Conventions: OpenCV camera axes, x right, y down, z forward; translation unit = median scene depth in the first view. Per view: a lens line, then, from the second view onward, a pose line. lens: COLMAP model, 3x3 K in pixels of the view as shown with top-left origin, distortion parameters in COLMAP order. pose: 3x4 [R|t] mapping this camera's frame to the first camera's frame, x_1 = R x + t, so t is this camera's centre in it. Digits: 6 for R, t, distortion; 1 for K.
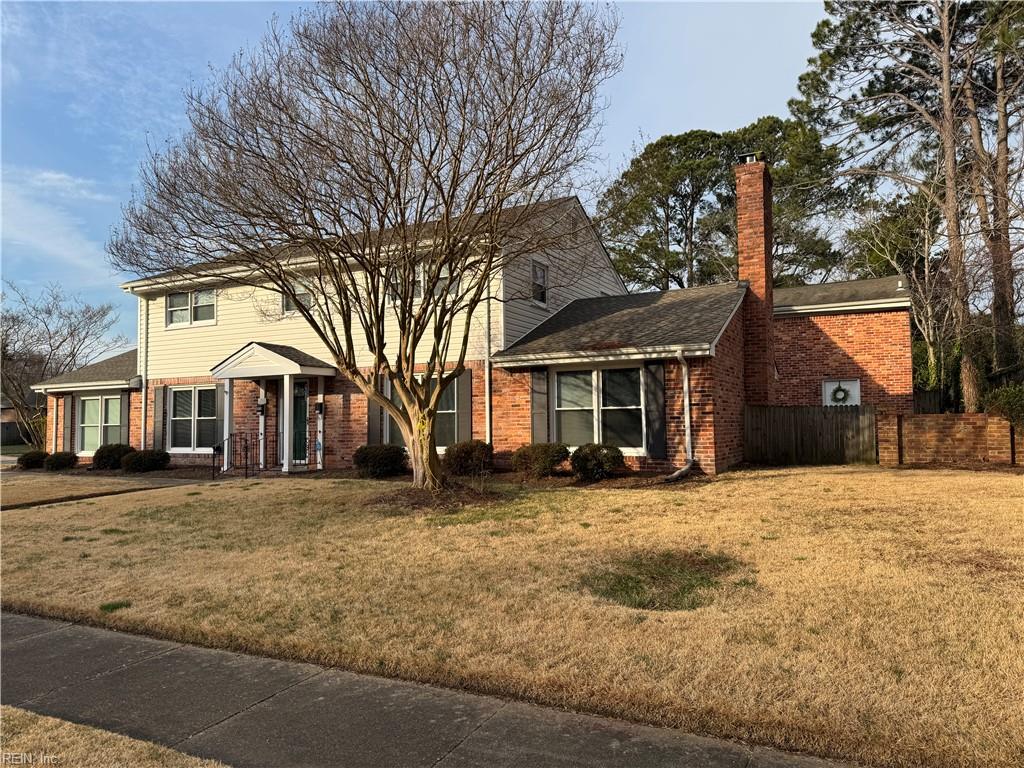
lens RADIAL K [[712.3, 0, 512.0], [0, 712.3, 384.0], [0, 0, 1]] dist [0.119404, -0.183873]
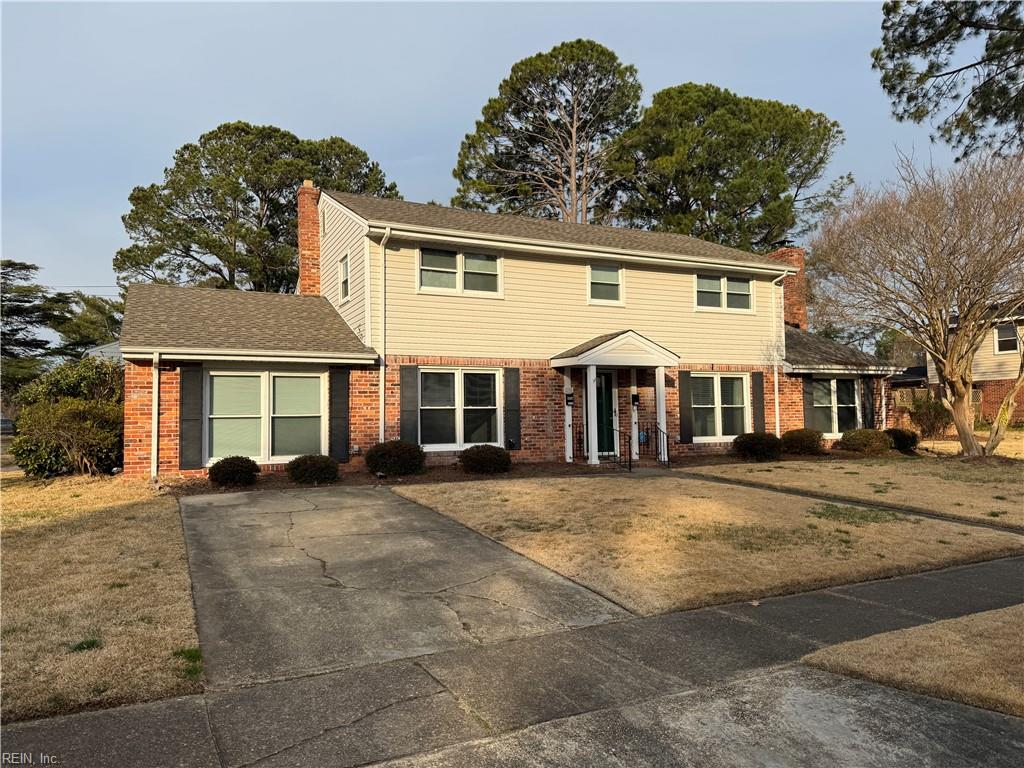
lens RADIAL K [[712.3, 0, 512.0], [0, 712.3, 384.0], [0, 0, 1]] dist [0.119404, -0.183873]
pose [[0.608818, 0.045258, 0.792018, -1.119536], [-0.039348, 0.998865, -0.026831, 0.043078], [-0.792334, -0.014829, 0.609908, 0.494310]]
